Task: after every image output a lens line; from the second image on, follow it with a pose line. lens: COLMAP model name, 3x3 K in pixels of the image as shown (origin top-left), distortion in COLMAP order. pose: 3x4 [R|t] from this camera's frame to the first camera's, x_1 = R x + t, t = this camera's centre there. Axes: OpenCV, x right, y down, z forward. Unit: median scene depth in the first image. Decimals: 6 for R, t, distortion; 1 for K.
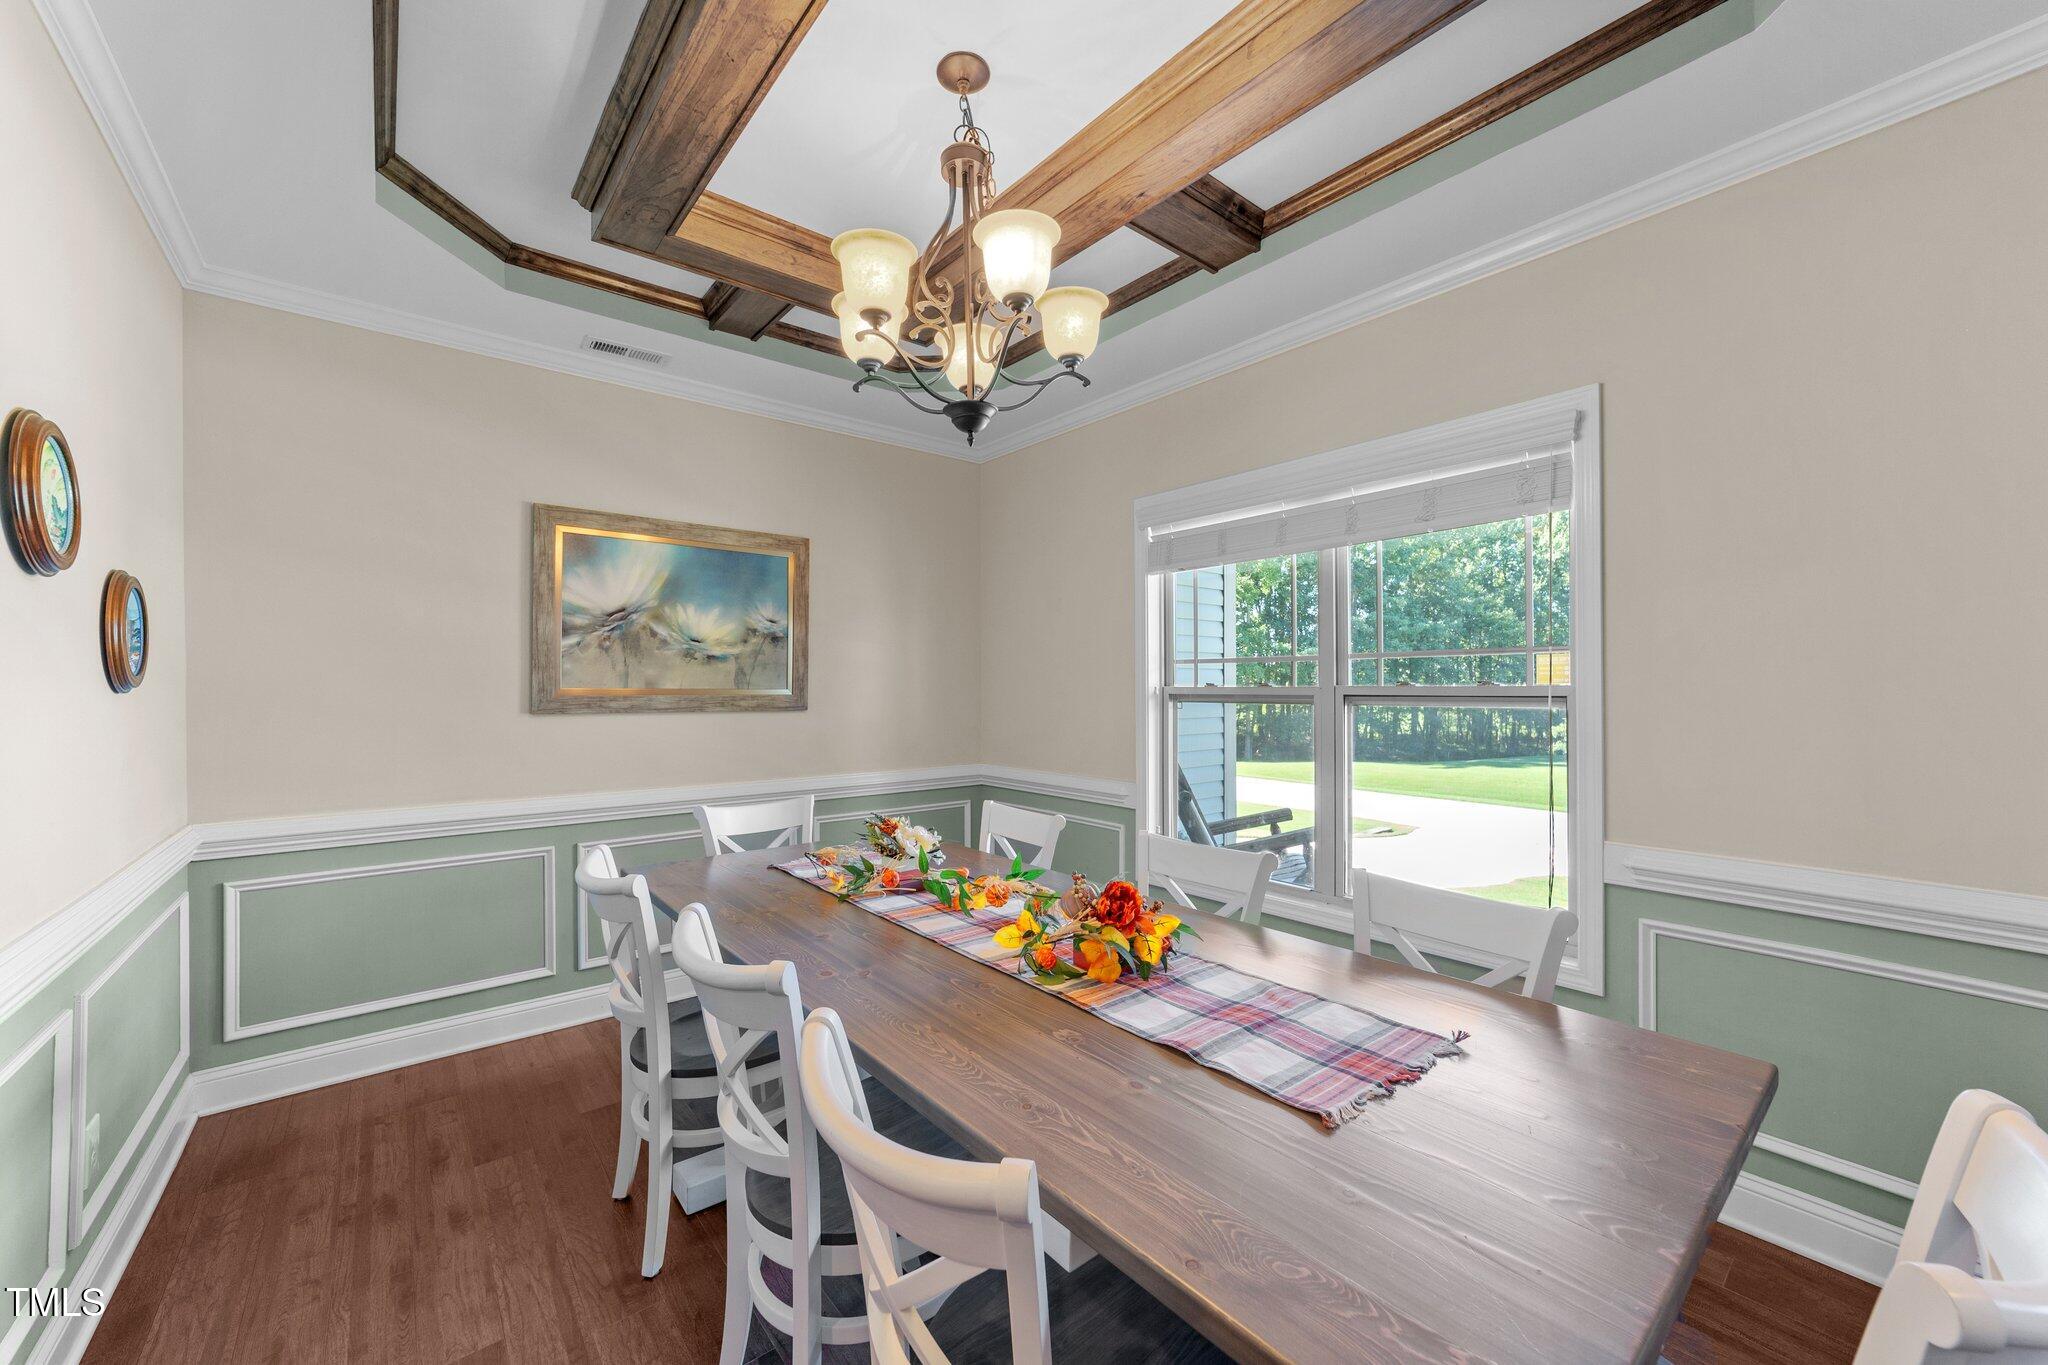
lens RADIAL K [[791.9, 0, 1006.4], [0, 791.9, 678.5], [0, 0, 1]] dist [-0.019910, 0.009076]
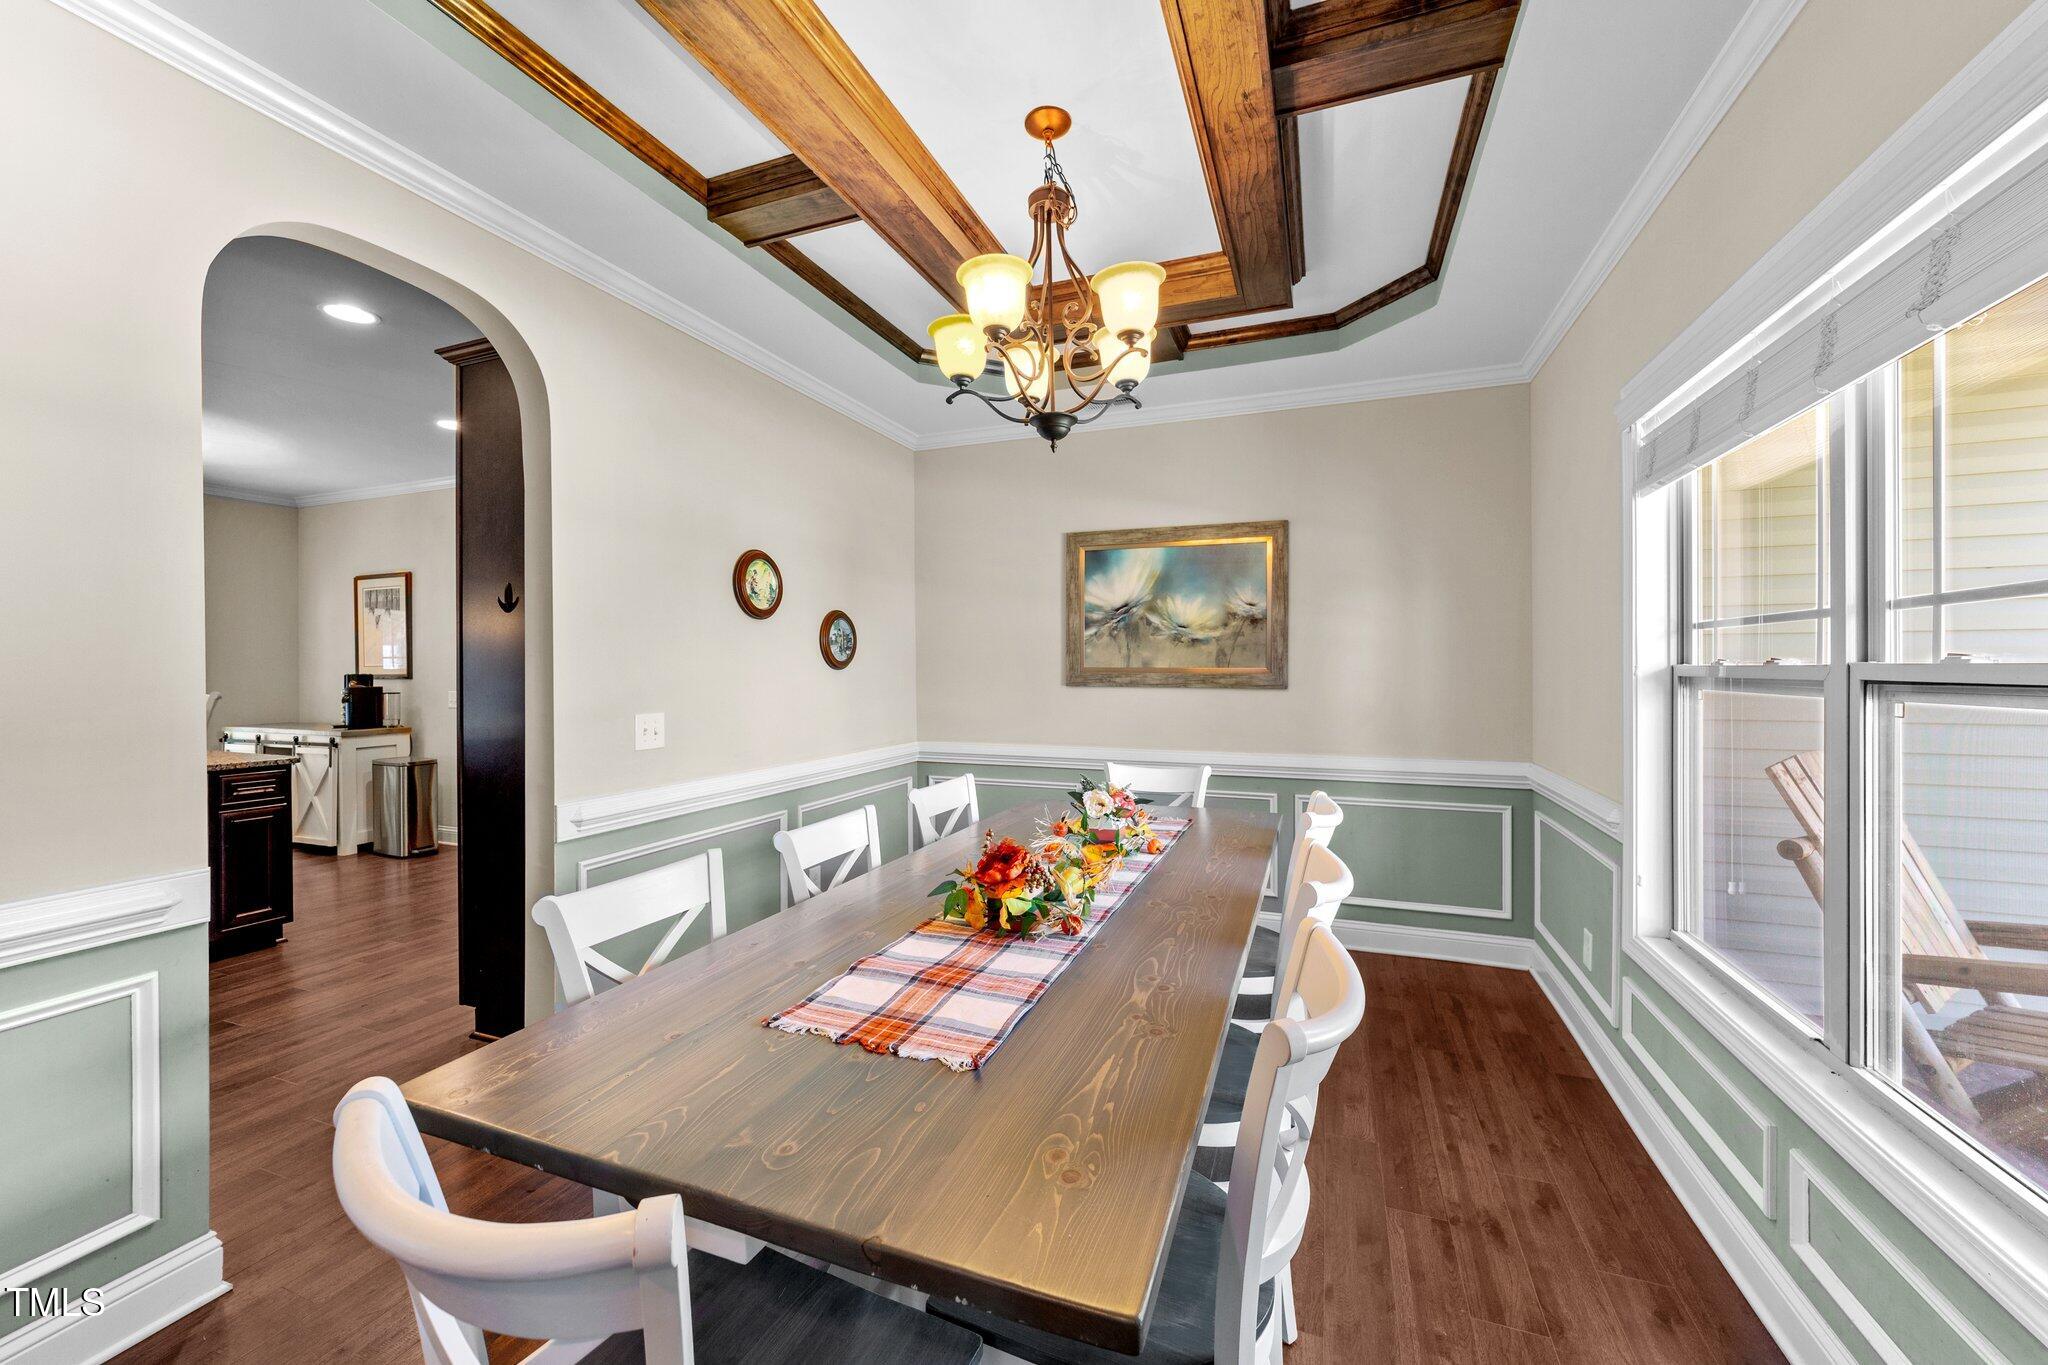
lens RADIAL K [[791.9, 0, 1034.5], [0, 791.9, 664.7], [0, 0, 1]] dist [-0.019910, 0.009076]
pose [[0.493081, -0.001857, -0.869981, 0.497430], [0.010948, 0.999932, 0.004071, 0.001400], [0.869914, -0.011531, 0.493068, 0.223577]]
